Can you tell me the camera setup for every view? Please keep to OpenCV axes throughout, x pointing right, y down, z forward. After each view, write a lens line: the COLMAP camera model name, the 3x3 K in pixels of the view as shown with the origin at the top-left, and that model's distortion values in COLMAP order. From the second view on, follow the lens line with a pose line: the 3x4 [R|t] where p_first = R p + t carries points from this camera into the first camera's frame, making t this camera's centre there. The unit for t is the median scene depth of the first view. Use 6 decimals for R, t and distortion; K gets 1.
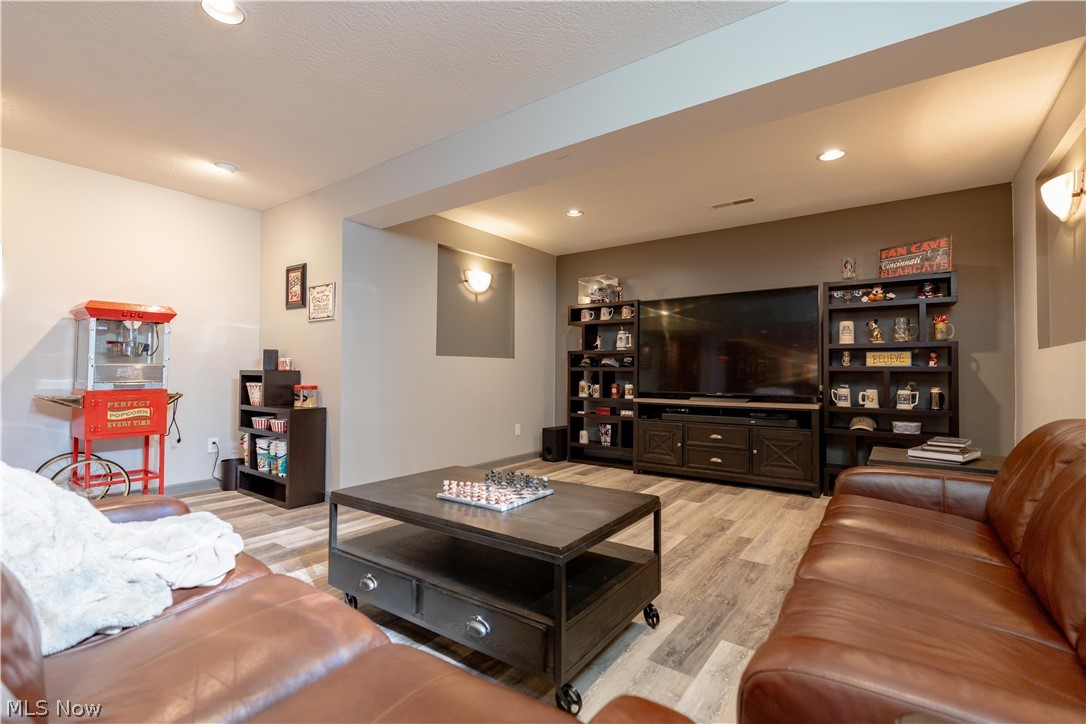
lens RADIAL K [[486.7, 0, 543.9], [0, 486.7, 363.2], [0, 0, 1]] dist [-0.002147, 0.002078]
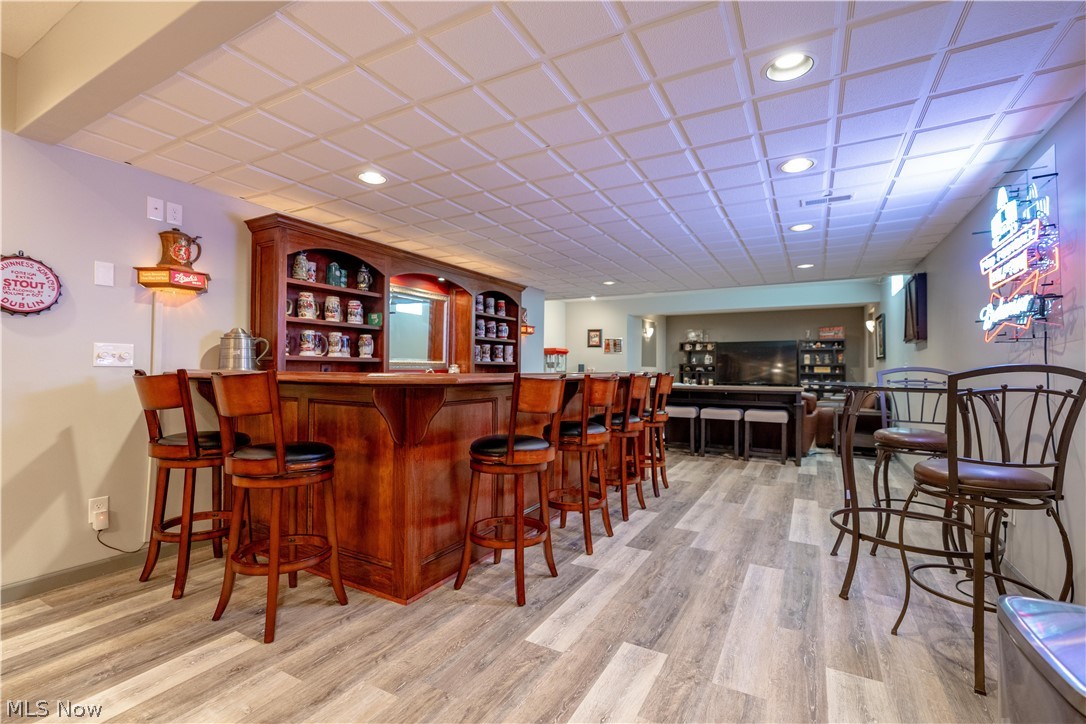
lens RADIAL K [[486.7, 0, 544.4], [0, 486.7, 363.6], [0, 0, 1]] dist [-0.002147, 0.002078]
pose [[0.996133, 0.008253, 0.087467, -0.792033], [-0.008171, 0.999966, -0.001303, -0.019629], [-0.087475, 0.000583, 0.996167, -1.157255]]
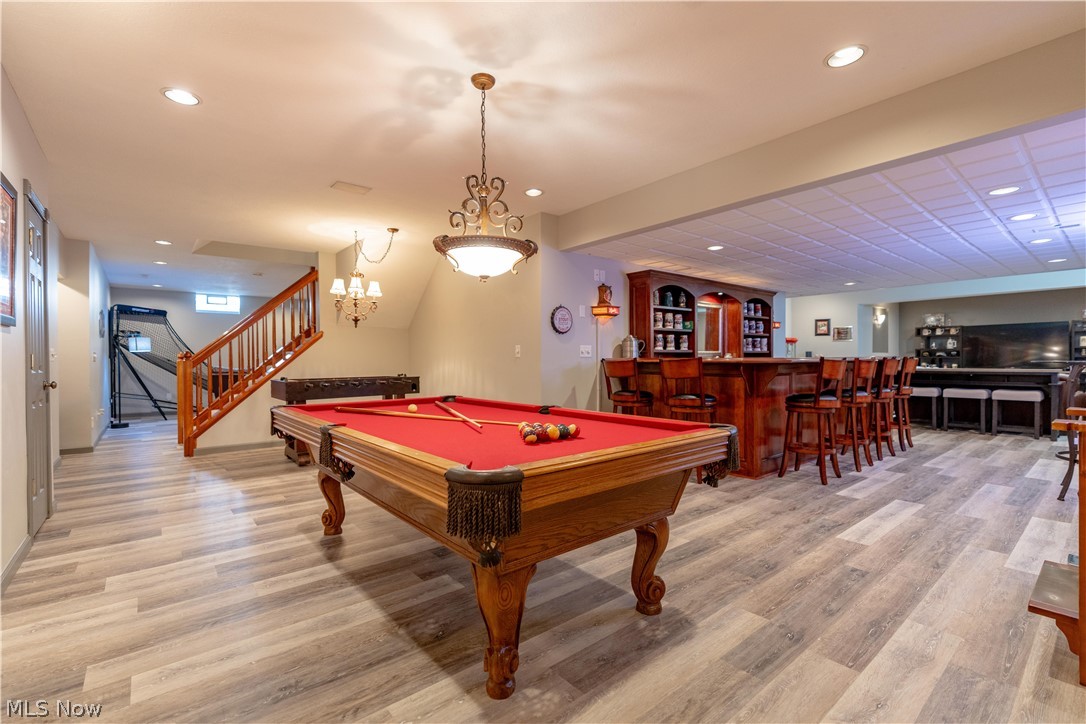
lens RADIAL K [[486.7, 0, 546.9], [0, 486.7, 362.6], [0, 0, 1]] dist [-0.002147, 0.002078]
pose [[0.960665, -0.004758, -0.277669, -0.992974], [0.010068, 0.999793, 0.017699, -0.020913], [0.277528, -0.019799, 0.960514, -1.617649]]
